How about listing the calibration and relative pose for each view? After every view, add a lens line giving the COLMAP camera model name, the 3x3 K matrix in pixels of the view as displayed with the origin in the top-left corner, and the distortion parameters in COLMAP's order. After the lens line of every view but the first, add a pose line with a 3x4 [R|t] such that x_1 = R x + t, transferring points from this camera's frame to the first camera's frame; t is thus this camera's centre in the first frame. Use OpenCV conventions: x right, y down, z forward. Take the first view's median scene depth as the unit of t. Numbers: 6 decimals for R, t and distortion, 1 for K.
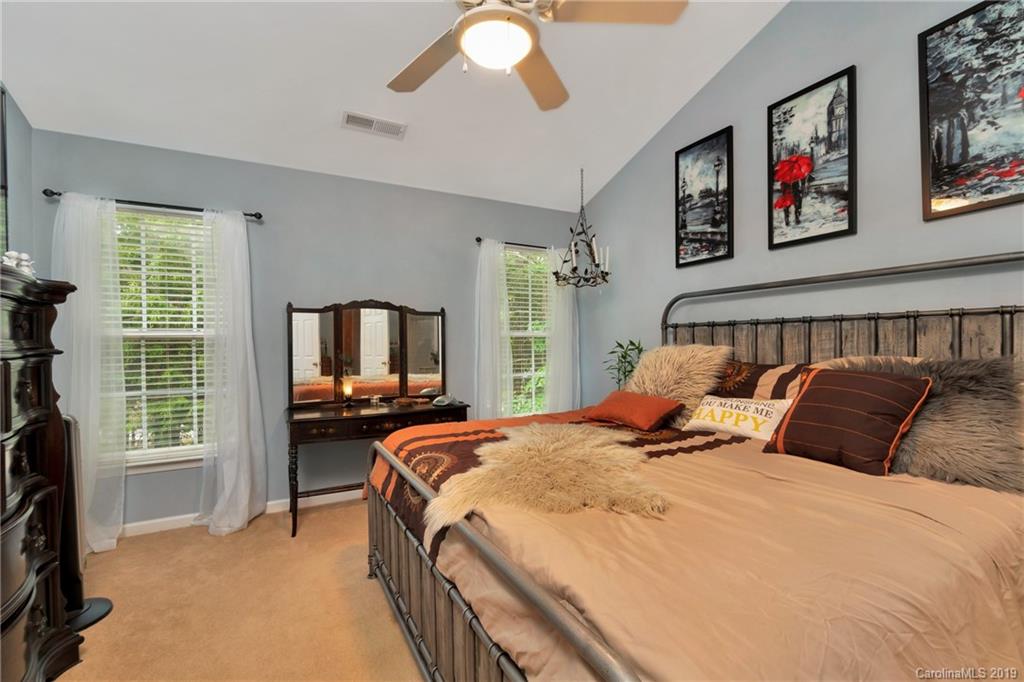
lens RADIAL K [[435.8, 0, 517.7], [0, 435.8, 345.2], [0, 0, 1]] dist [-0.001409, 0.000259]
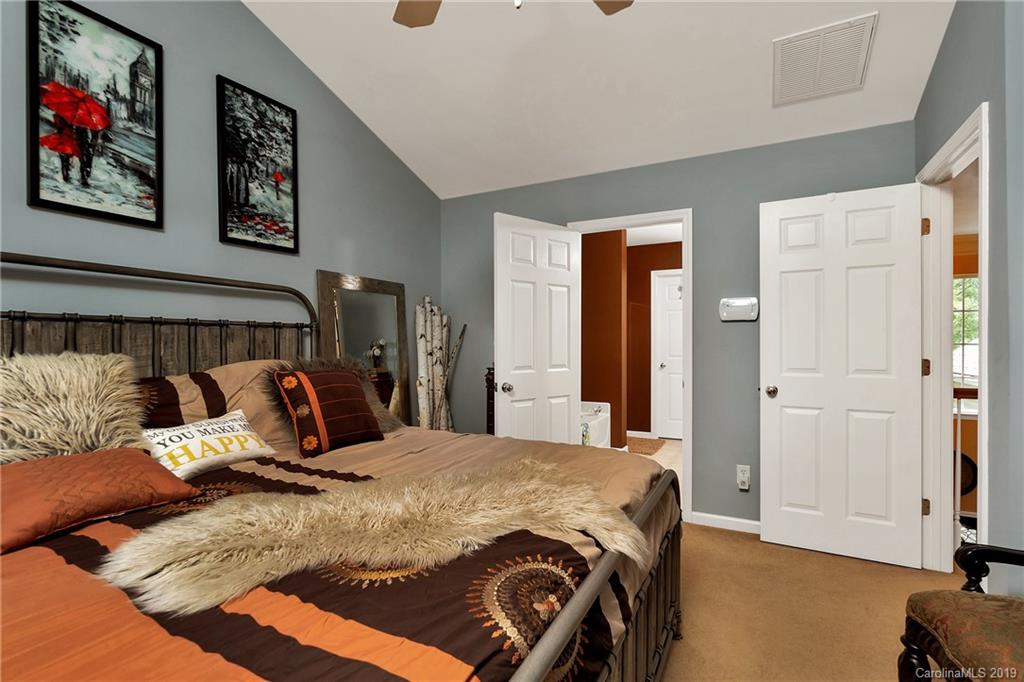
lens RADIAL K [[483.7, 0, 515.3], [0, 483.7, 346.5], [0, 0, 1]] dist [-0.013500, 0.000342]
pose [[-0.561570, 0.005159, 0.827413, -0.463463], [0.012148, 0.999924, 0.002010, -0.003688], [-0.827340, 0.011180, -0.561590, 0.935975]]
